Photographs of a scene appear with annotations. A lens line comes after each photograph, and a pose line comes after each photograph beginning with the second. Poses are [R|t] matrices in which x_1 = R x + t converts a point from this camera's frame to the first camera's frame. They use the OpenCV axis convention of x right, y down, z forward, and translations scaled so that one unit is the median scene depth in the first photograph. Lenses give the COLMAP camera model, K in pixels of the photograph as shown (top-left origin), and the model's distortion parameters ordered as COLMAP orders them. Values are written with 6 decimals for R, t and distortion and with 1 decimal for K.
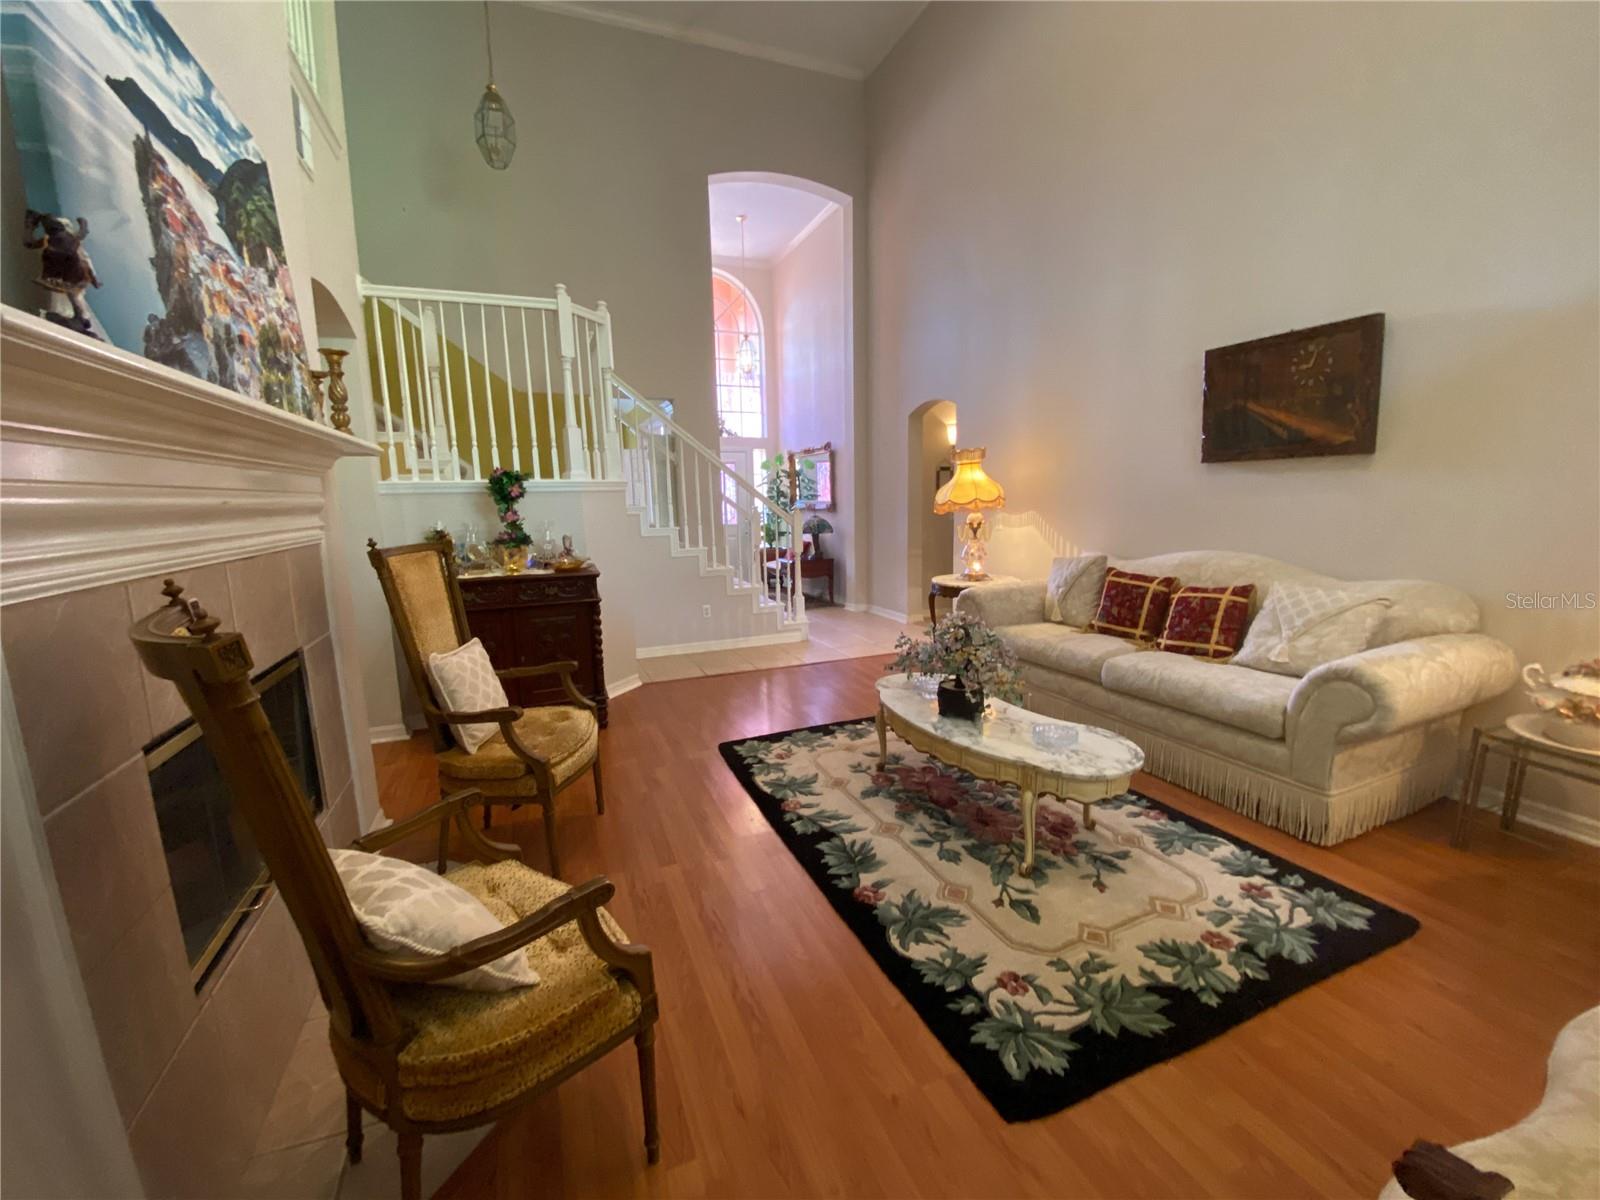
lens RADIAL K [[640.3, 0, 786.6], [0, 640.3, 604.1], [0, 0, 1]] dist [-0.001681, -0.011472]
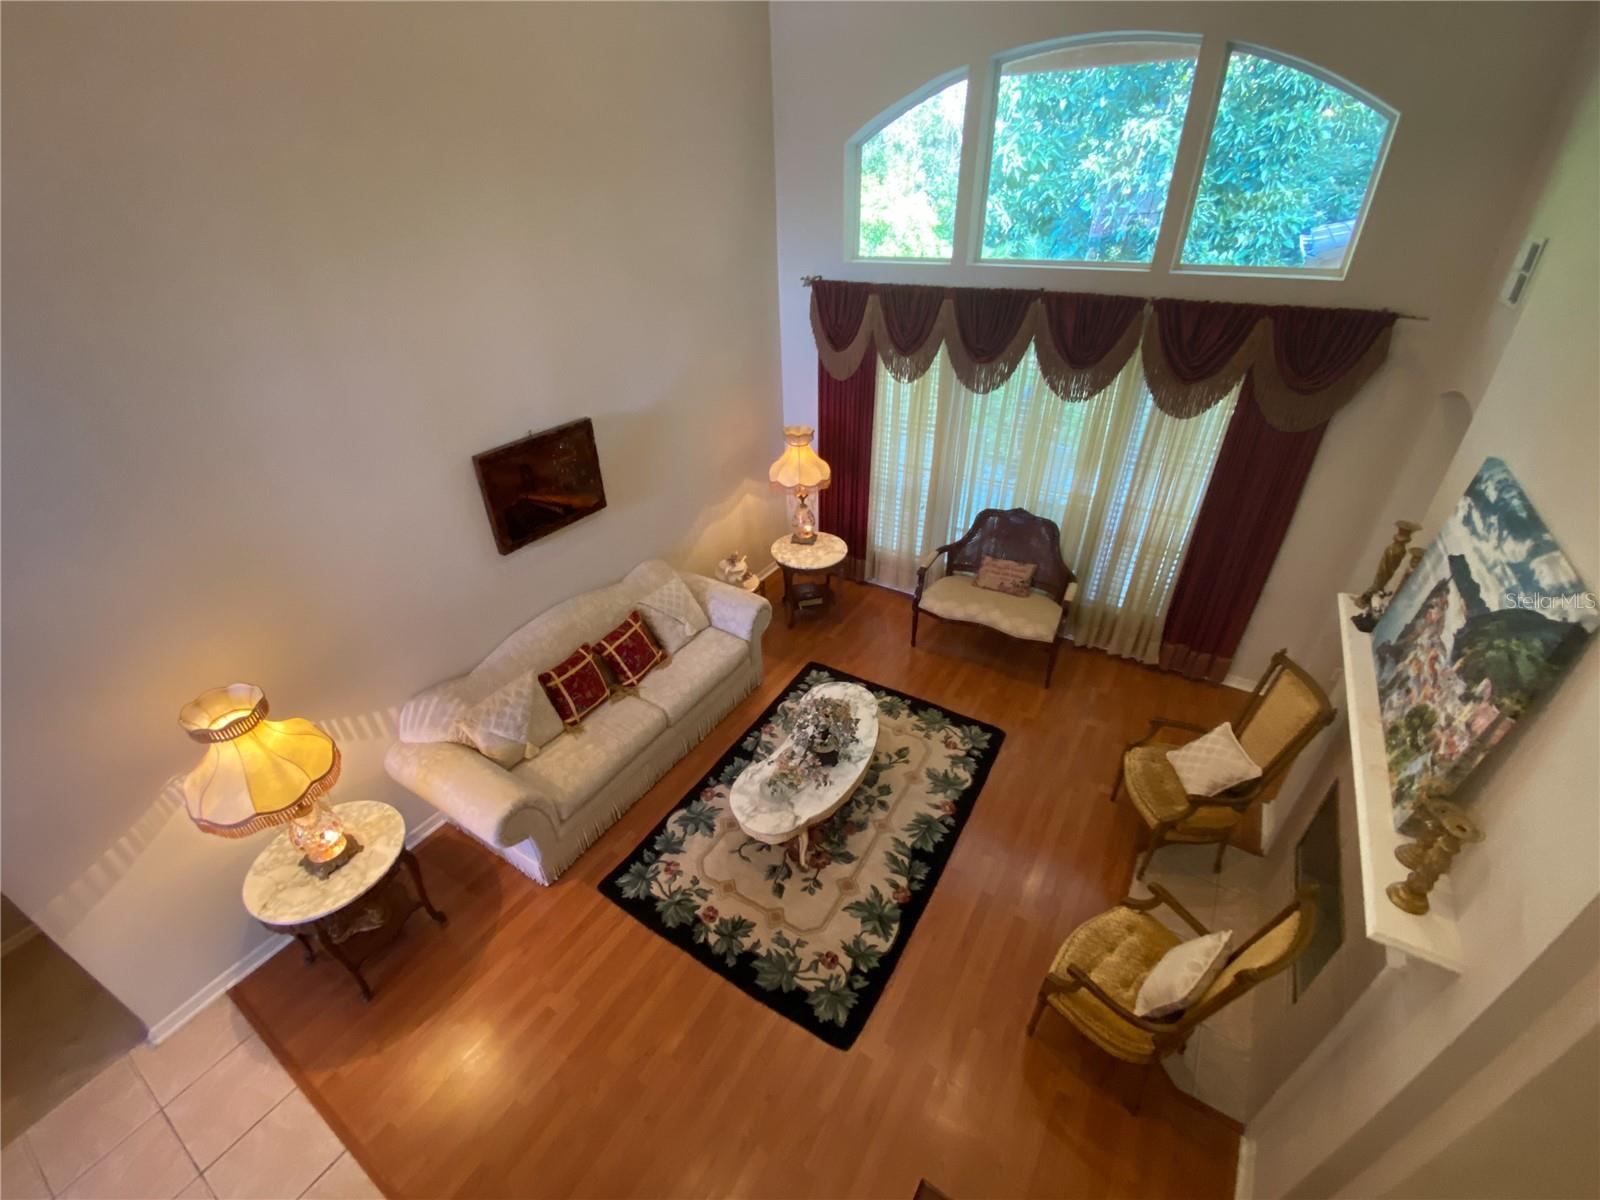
lens RADIAL K [[654.7, 0, 793.1], [0, 654.7, 593.0], [0, 0, 1]] dist [0.066351, -0.048450]
pose [[-0.586010, -0.390095, 0.710224, -0.694635], [0.177859, 0.793193, 0.582419, -1.174917], [-0.790543, 0.467623, -0.395437, 1.764674]]
